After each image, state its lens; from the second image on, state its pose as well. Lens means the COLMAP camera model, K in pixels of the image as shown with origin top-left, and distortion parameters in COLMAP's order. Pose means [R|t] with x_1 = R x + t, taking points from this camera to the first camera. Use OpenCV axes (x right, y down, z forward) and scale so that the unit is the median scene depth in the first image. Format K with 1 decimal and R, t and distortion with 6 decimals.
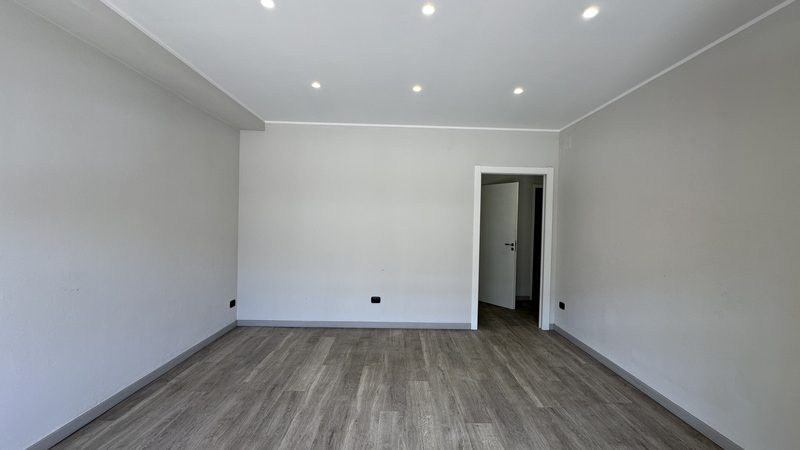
lens RADIAL K [[320.0, 0, 400.7], [0, 320.0, 225.2], [0, 0, 1]] dist [-0.002838, -0.000748]
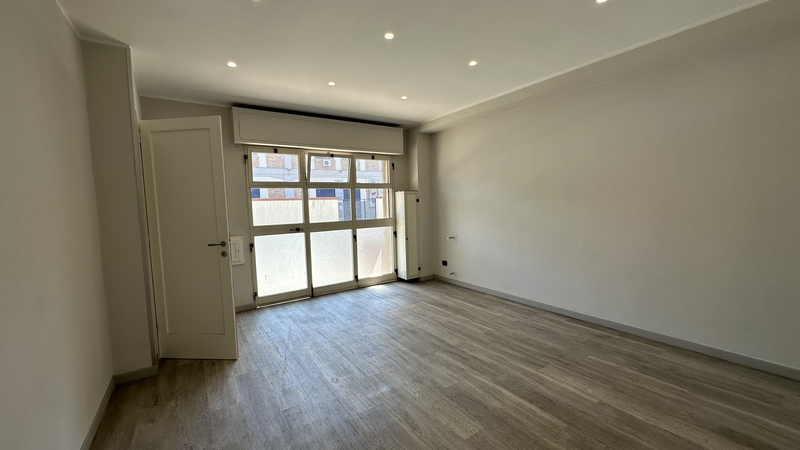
lens RADIAL K [[320.0, 0, 400.9], [0, 320.0, 226.0], [0, 0, 1]] dist [-0.002838, -0.000748]
pose [[-0.830936, 0.045642, -0.554492, 0.593040], [0.004861, 0.997187, 0.074797, 0.000977], [0.556346, 0.059456, -0.828821, 1.593544]]
